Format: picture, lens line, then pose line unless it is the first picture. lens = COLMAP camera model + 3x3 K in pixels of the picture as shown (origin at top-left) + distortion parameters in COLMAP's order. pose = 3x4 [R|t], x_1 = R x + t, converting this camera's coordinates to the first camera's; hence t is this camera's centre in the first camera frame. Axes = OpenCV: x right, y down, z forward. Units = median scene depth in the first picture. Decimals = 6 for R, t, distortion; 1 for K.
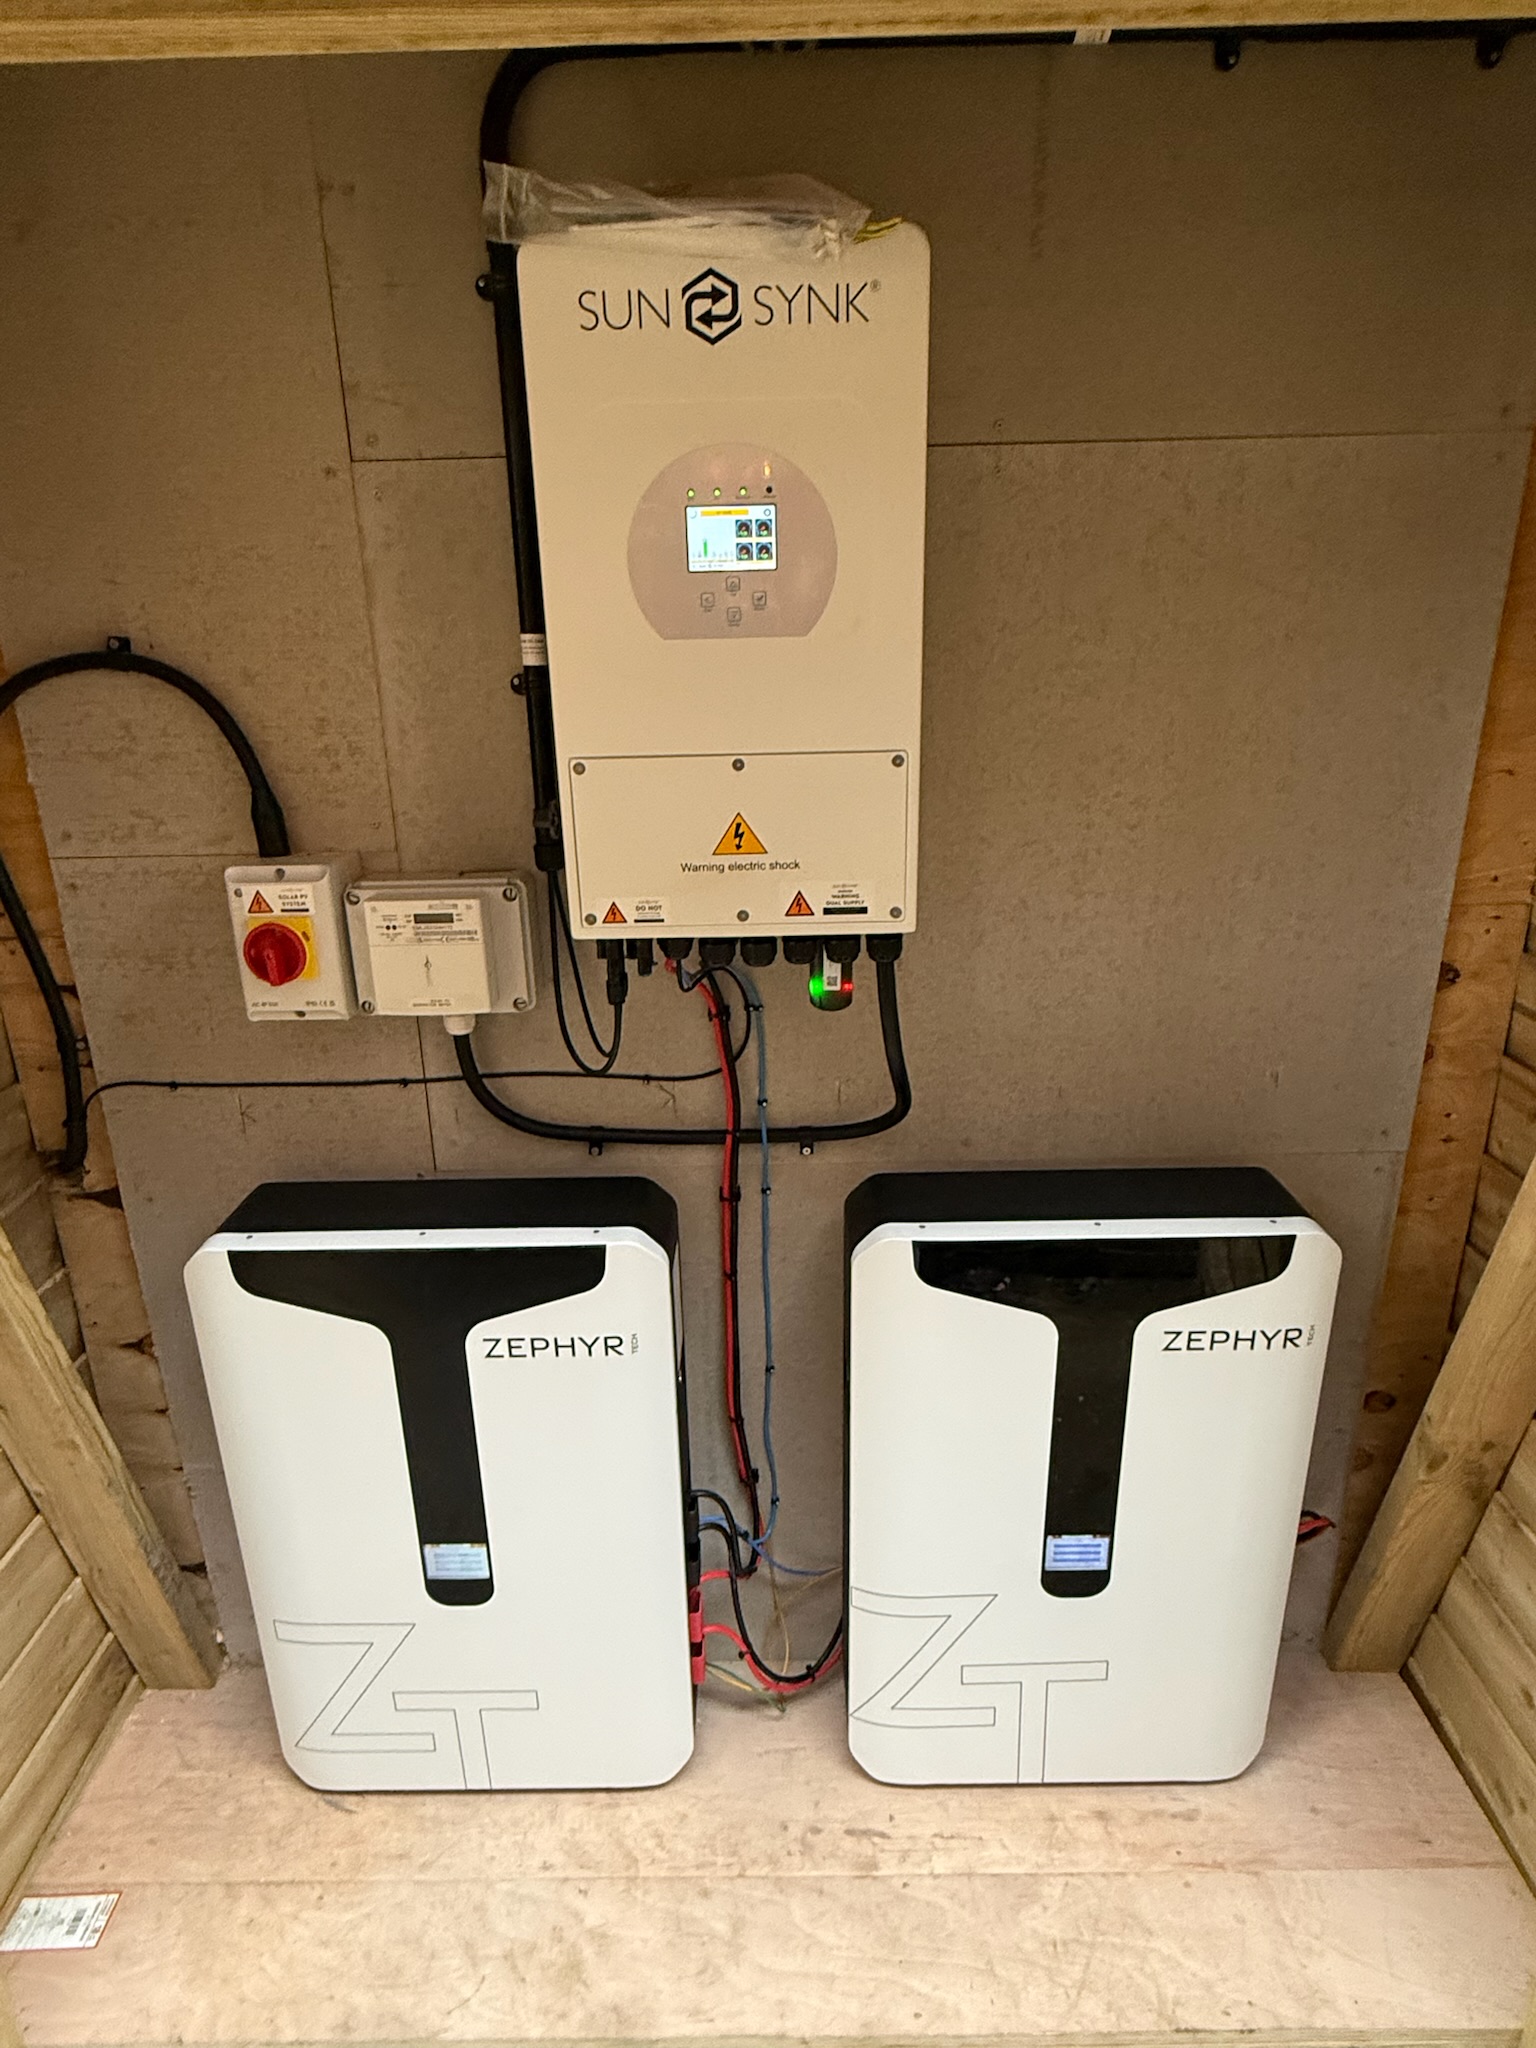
lens RADIAL K [[1157.7, 0, 768.0], [0, 1157.7, 1024.0], [0, 0, 1]] dist [0.000473, -0.000731]
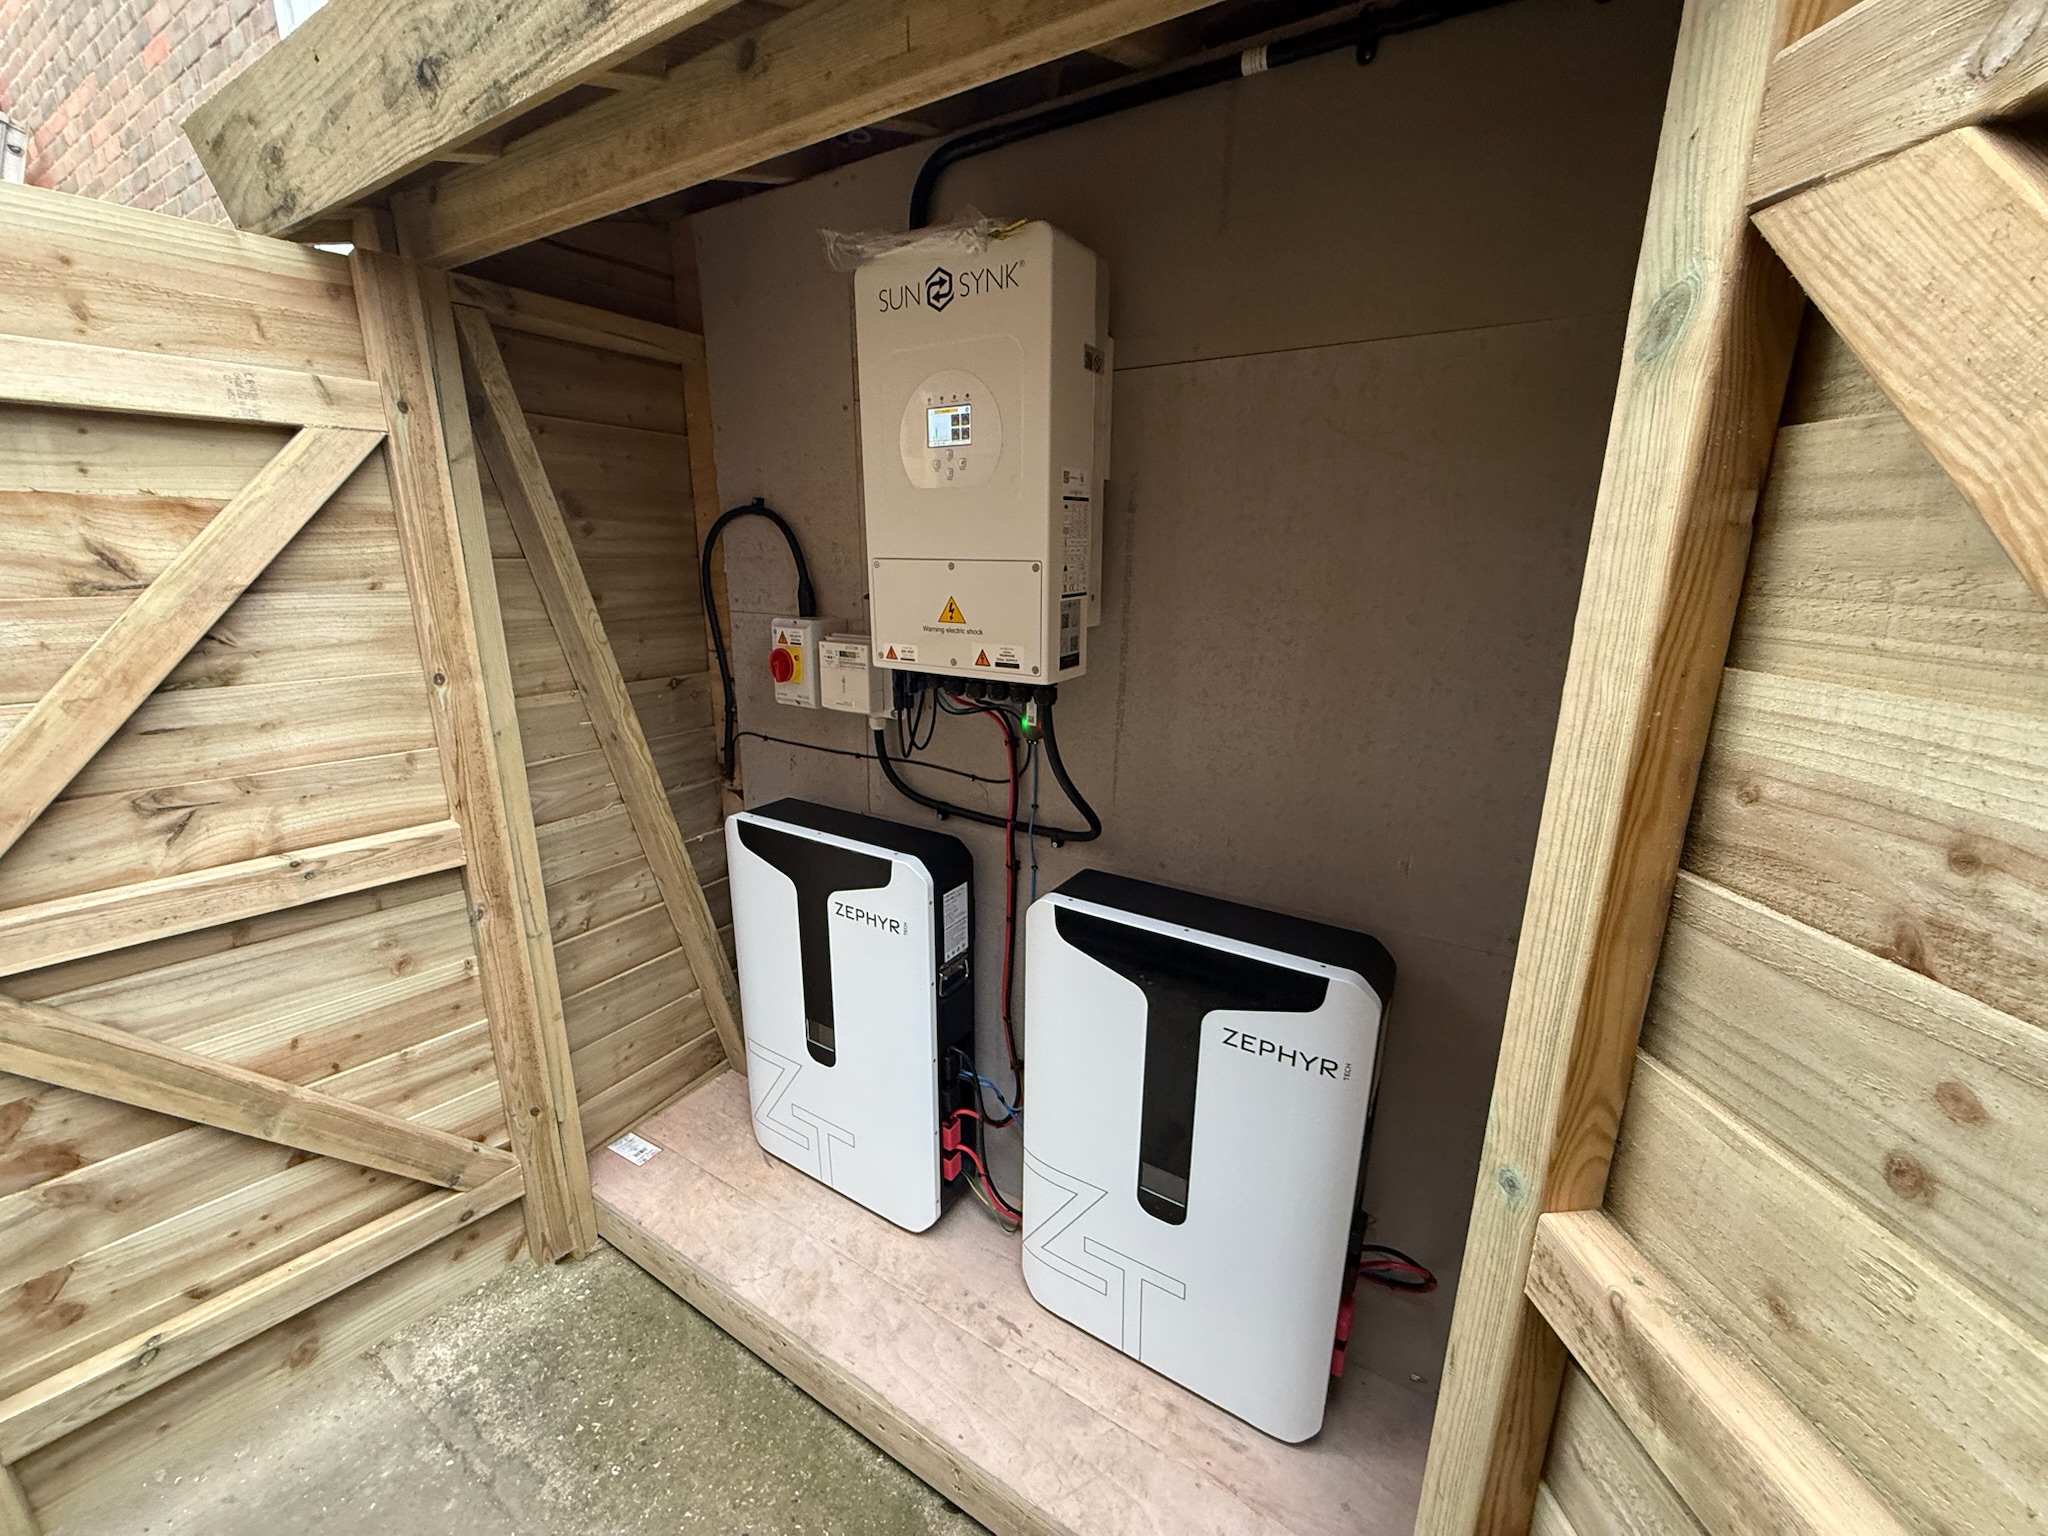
lens RADIAL K [[816.9, 0, 1021.5], [0, 816.9, 778.4], [0, 0, 1]] dist [0.000112, -0.000063]
pose [[0.846455, 0.171179, -0.504193, 0.562101], [-0.198817, 0.980036, -0.001047, 0.039910], [0.493948, 0.101129, 0.863590, 0.076123]]
